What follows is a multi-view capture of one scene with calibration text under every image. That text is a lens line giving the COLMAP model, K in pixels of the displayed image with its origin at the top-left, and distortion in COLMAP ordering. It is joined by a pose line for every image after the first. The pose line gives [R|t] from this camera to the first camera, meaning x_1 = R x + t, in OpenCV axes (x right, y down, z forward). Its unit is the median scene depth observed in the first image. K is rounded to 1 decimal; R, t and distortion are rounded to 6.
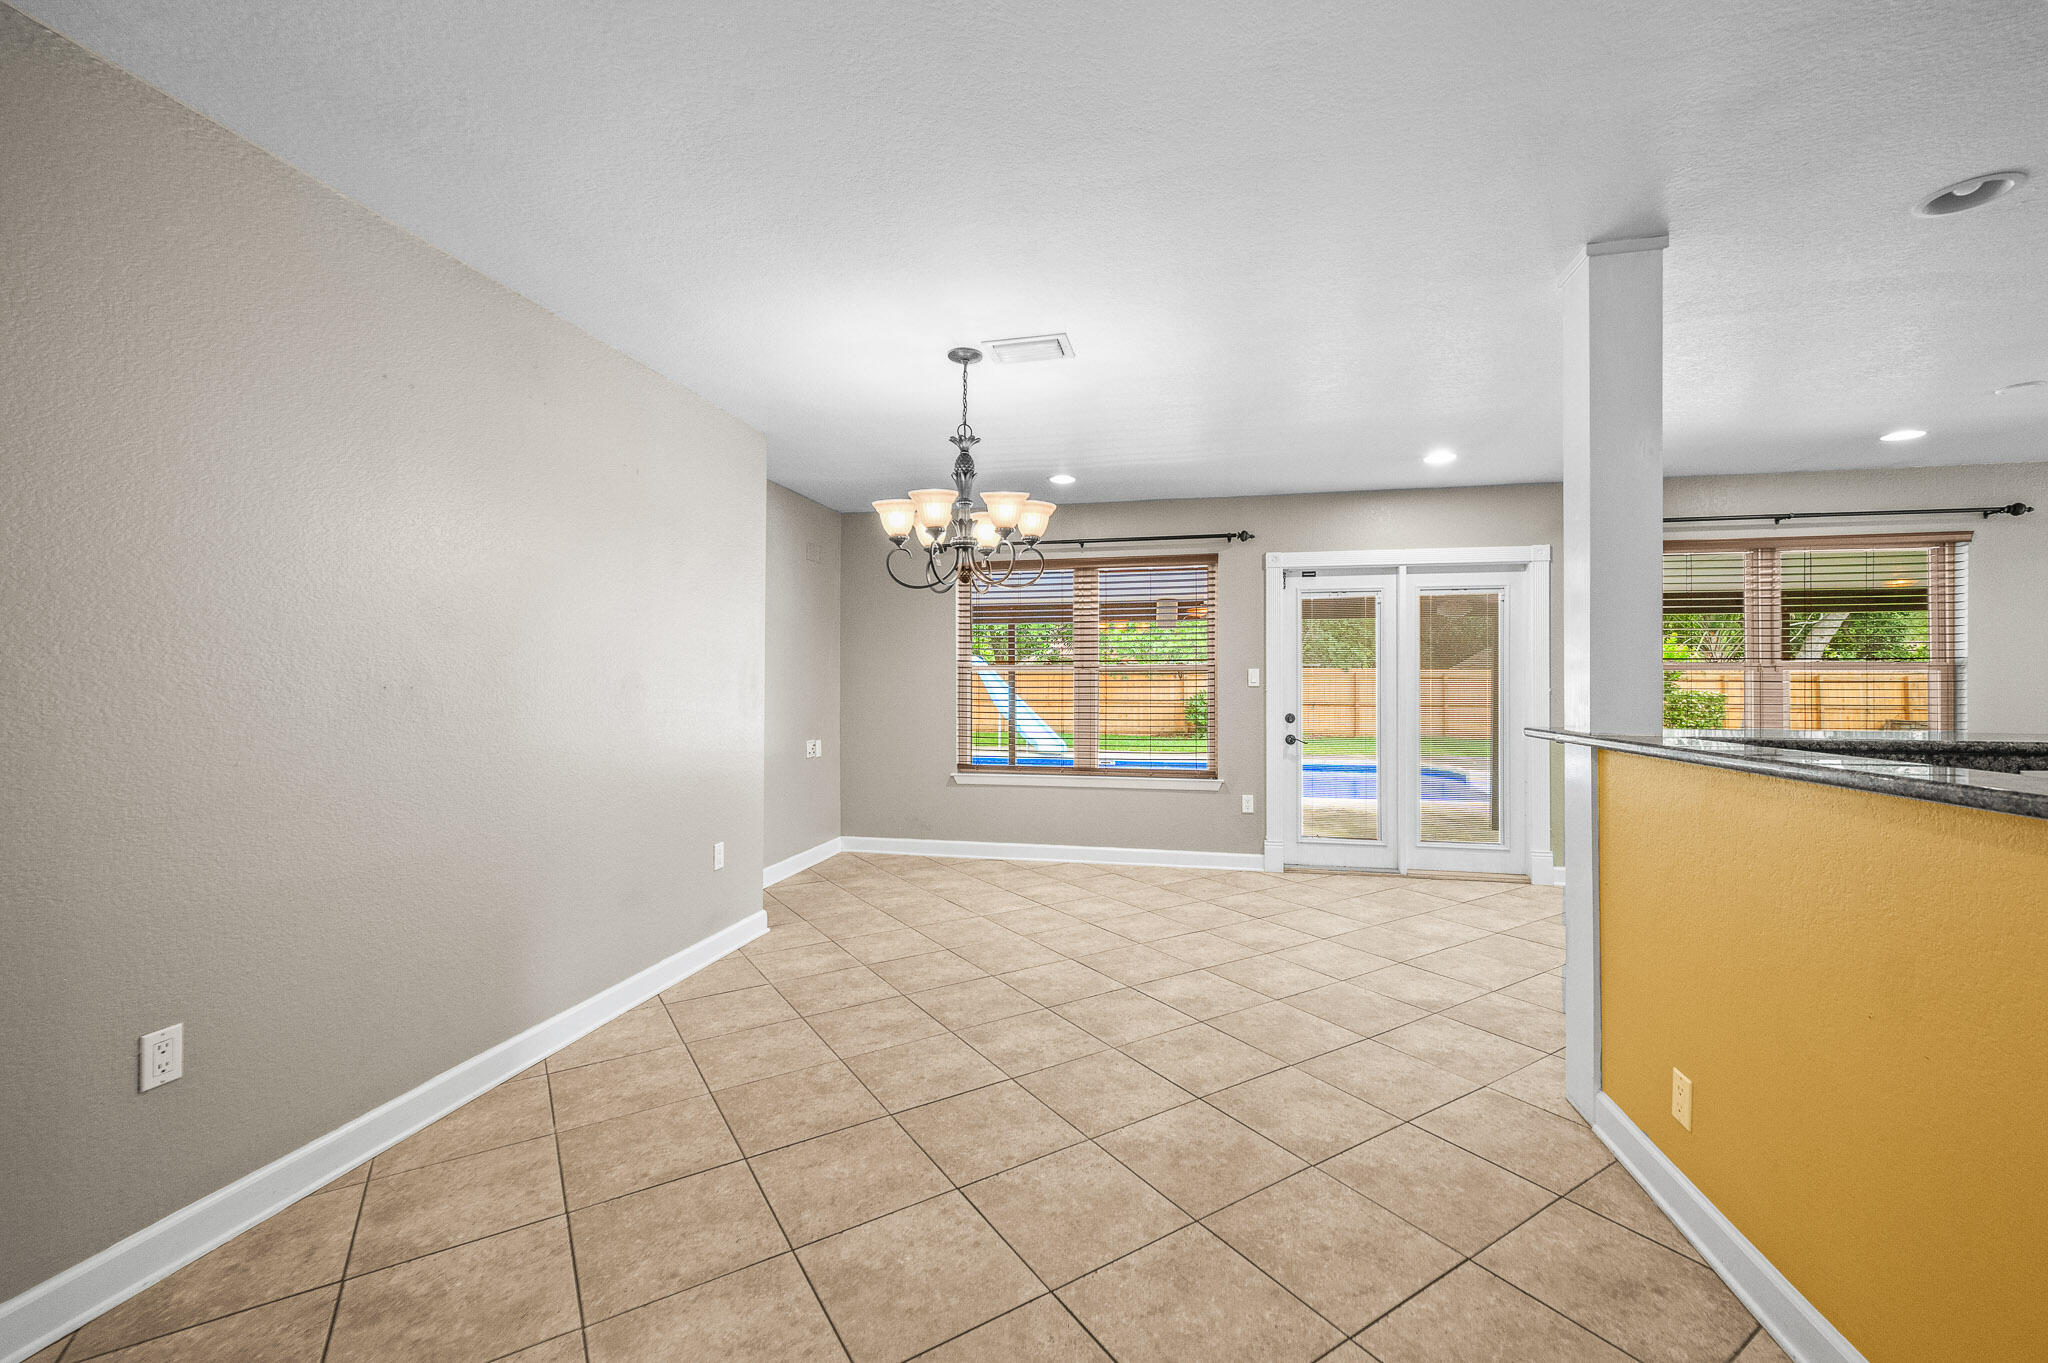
lens RADIAL K [[826.6, 0, 1031.0], [0, 826.6, 706.1], [0, 0, 1]] dist [-0.000377, 0.000464]
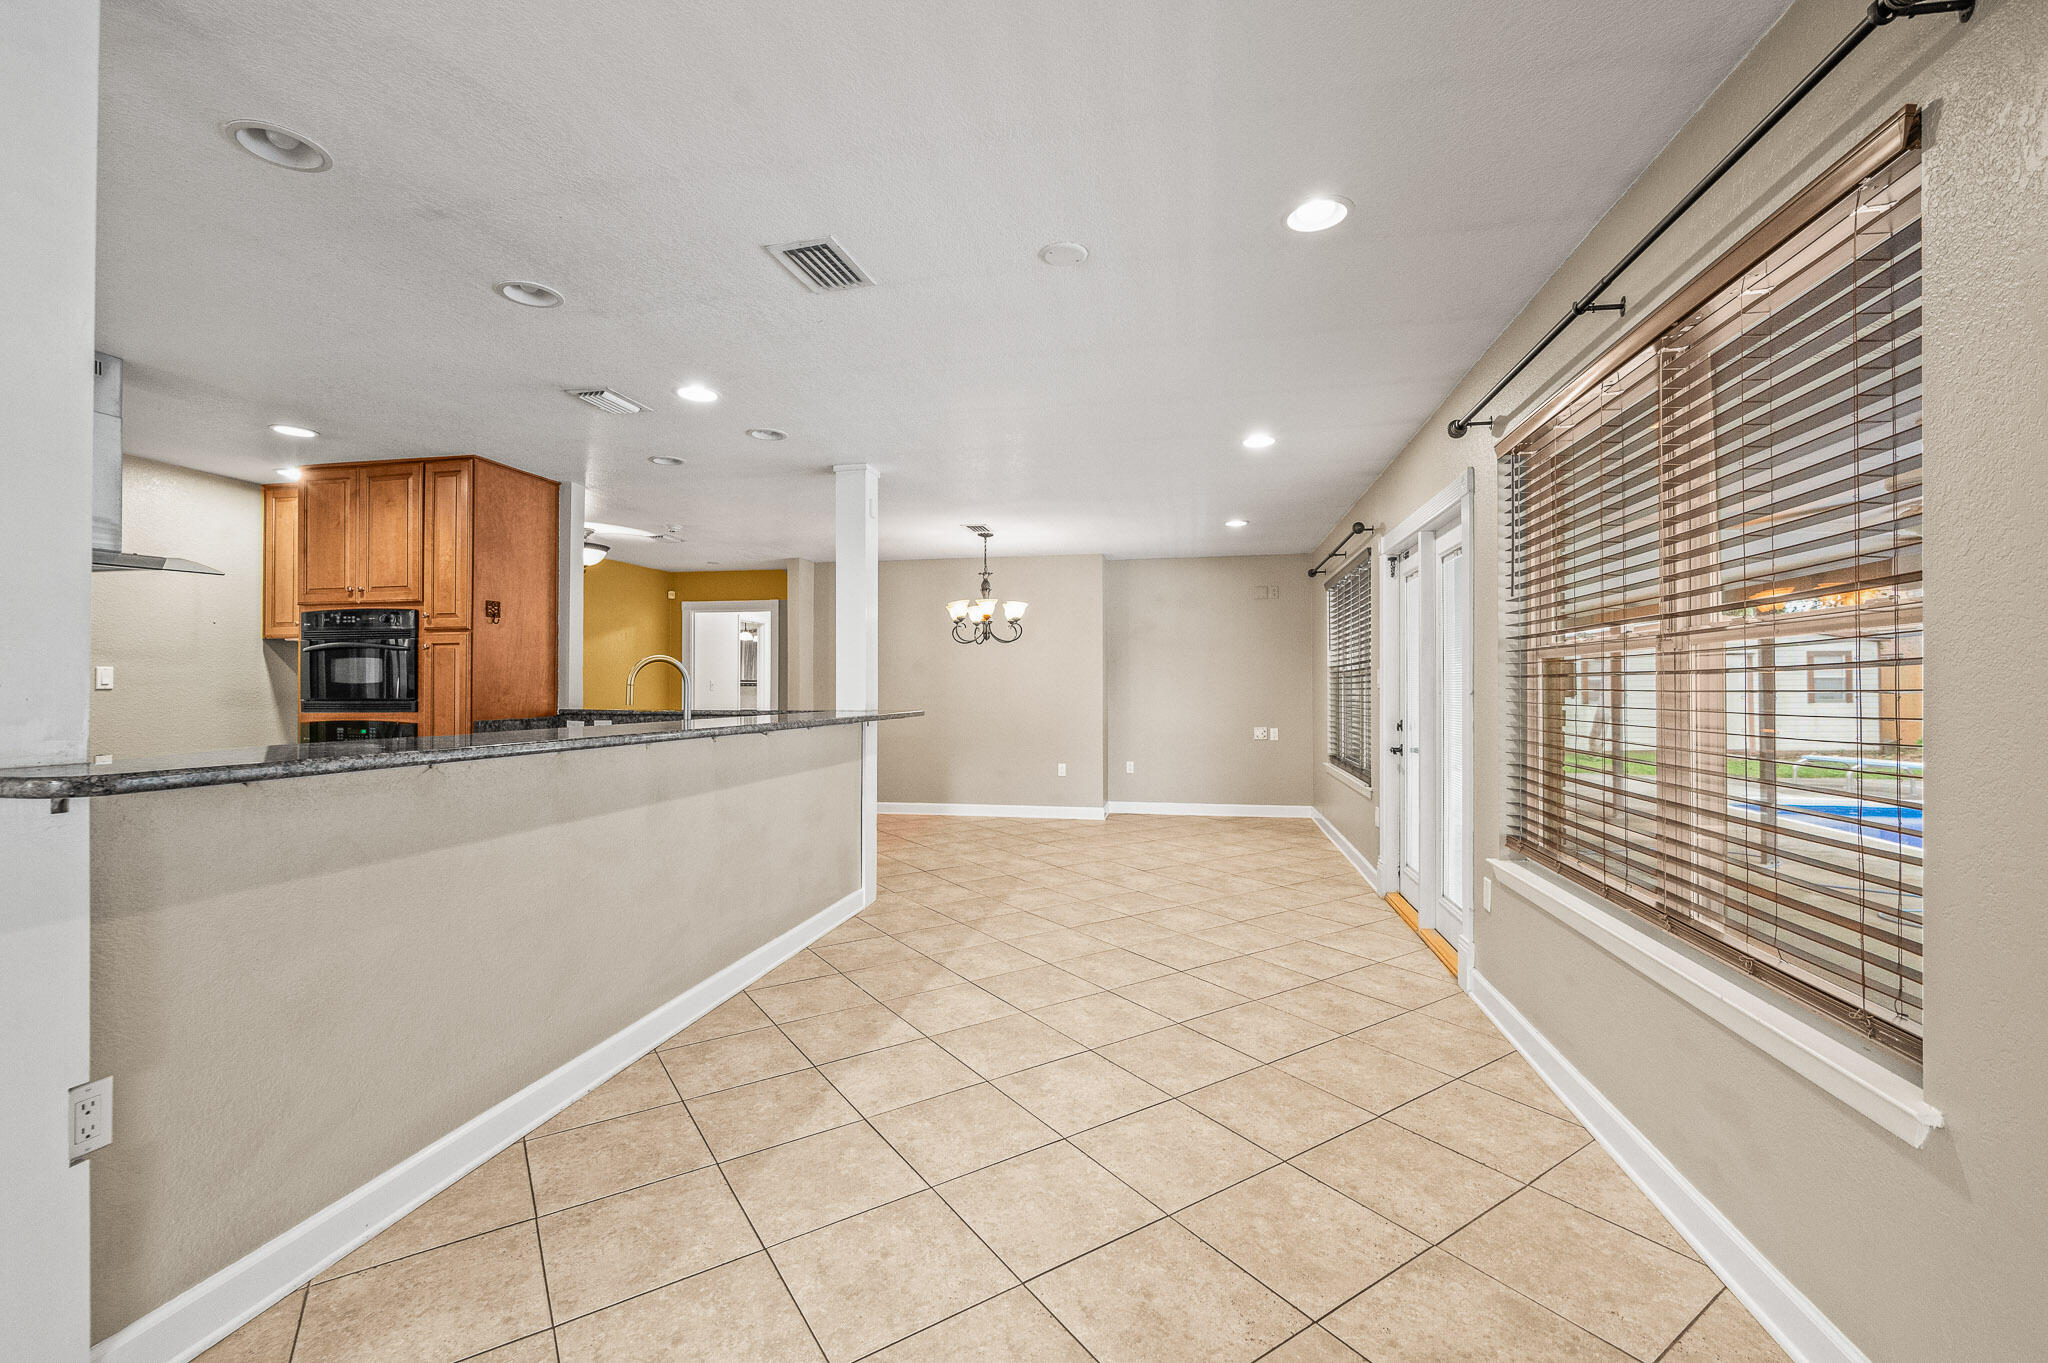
lens RADIAL K [[861.1, 0, 1020.0], [0, 861.1, 674.1], [0, 0, 1]] dist [-0.004778, 0.000208]
pose [[0.005210, -0.017396, -0.999835, 2.735522], [-0.026349, 0.999499, -0.017527, -0.027826], [0.999639, 0.026436, 0.004750, 1.343462]]
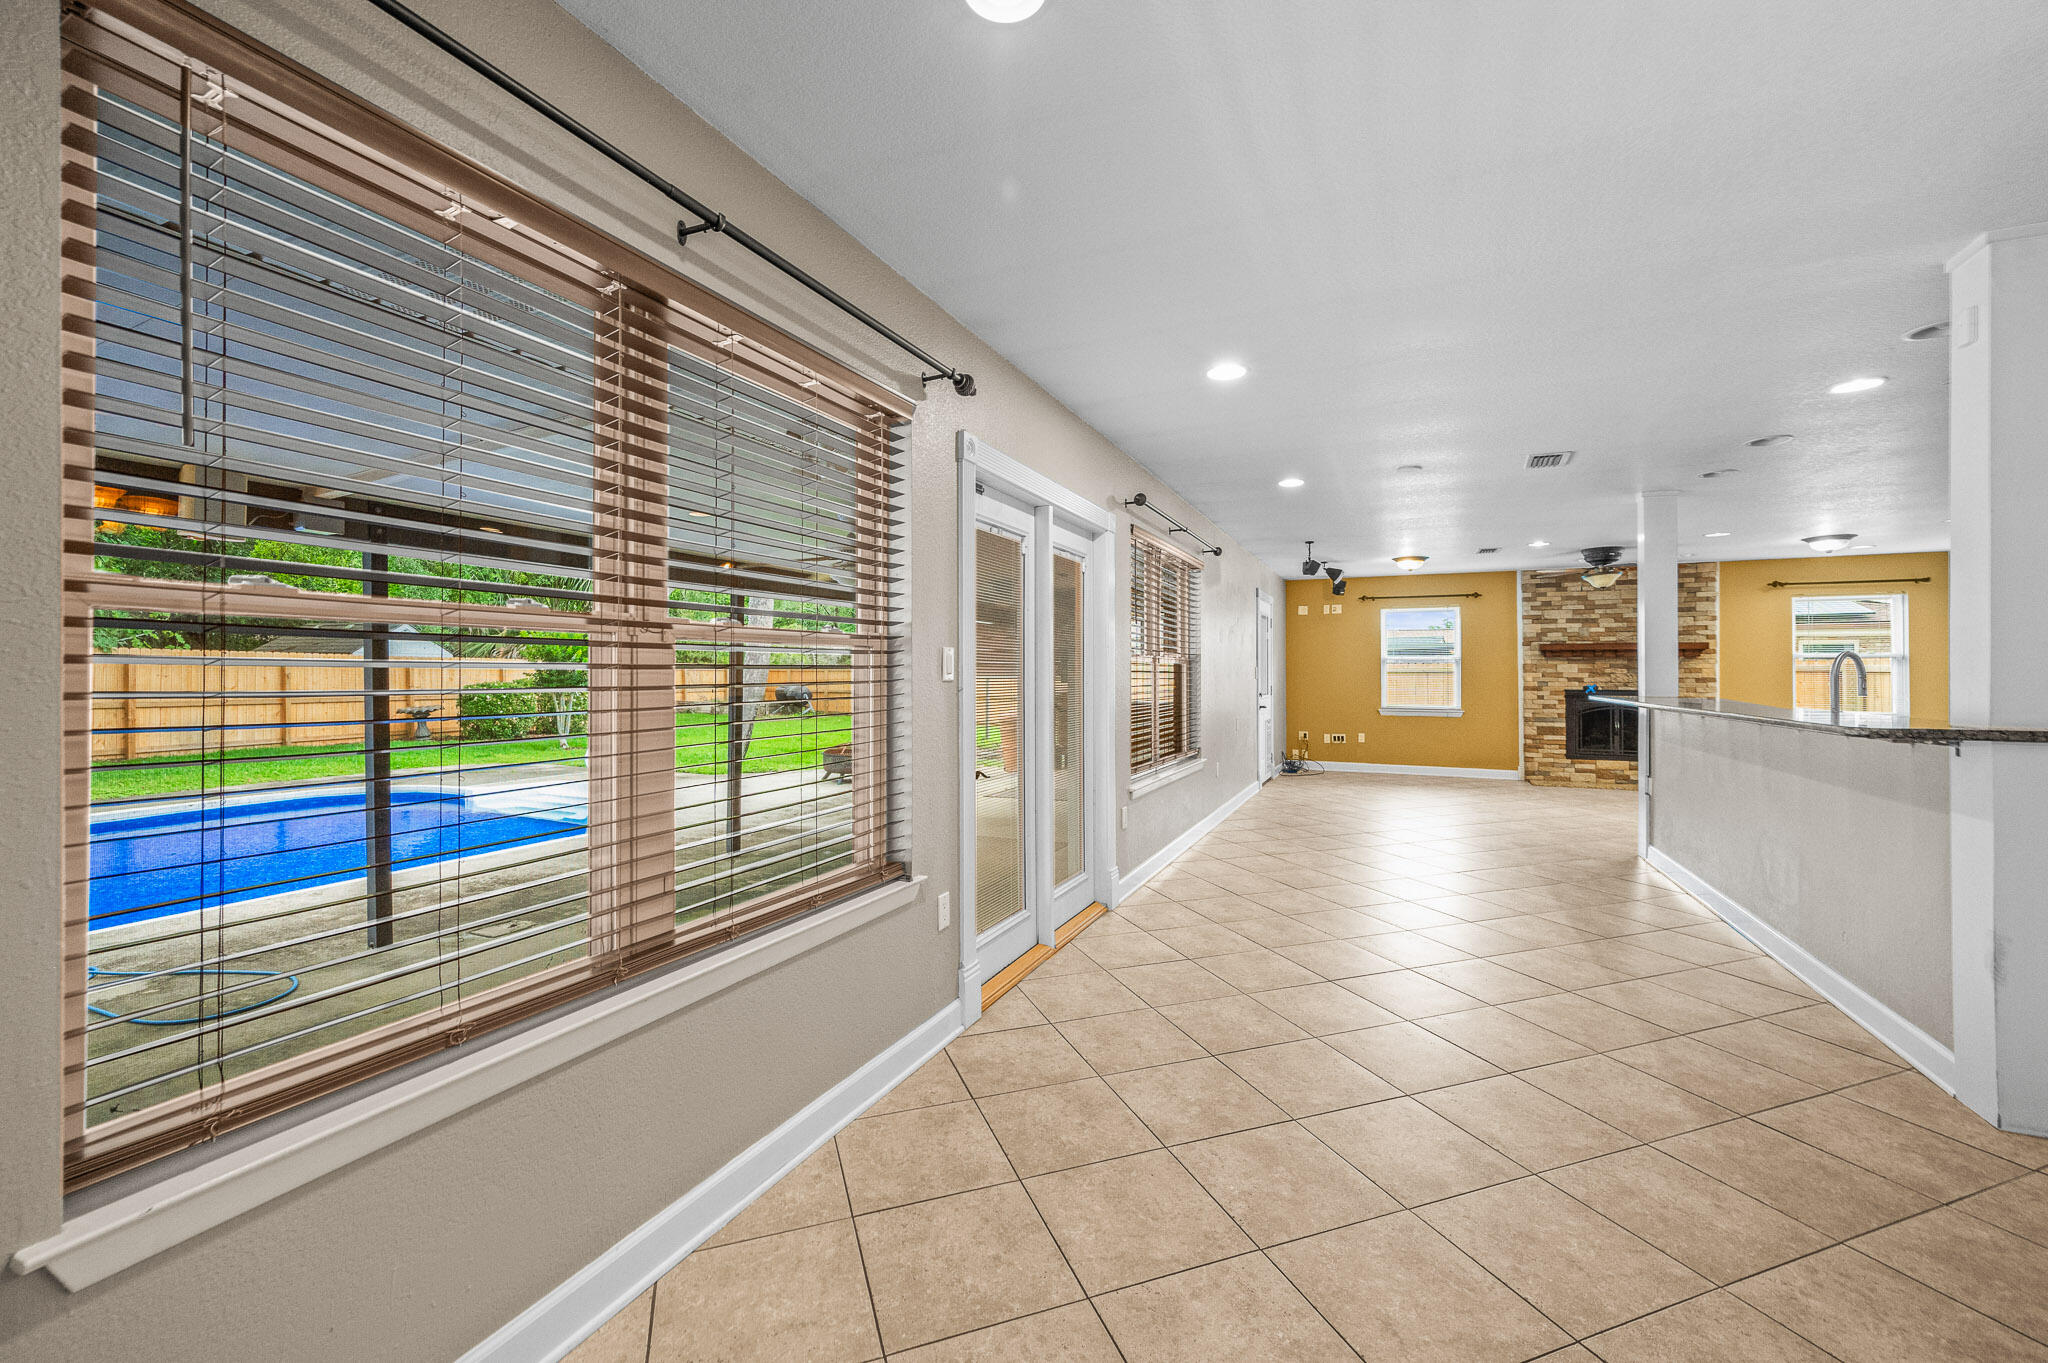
lens RADIAL K [[826.6, 0, 1024.8], [0, 826.6, 671.9], [0, 0, 1]] dist [-0.000377, 0.000464]
pose [[0.221115, 0.001817, 0.975246, -0.501473], [0.023701, 0.999693, -0.007236, -0.053604], [-0.974960, 0.024715, 0.221004, 1.881457]]
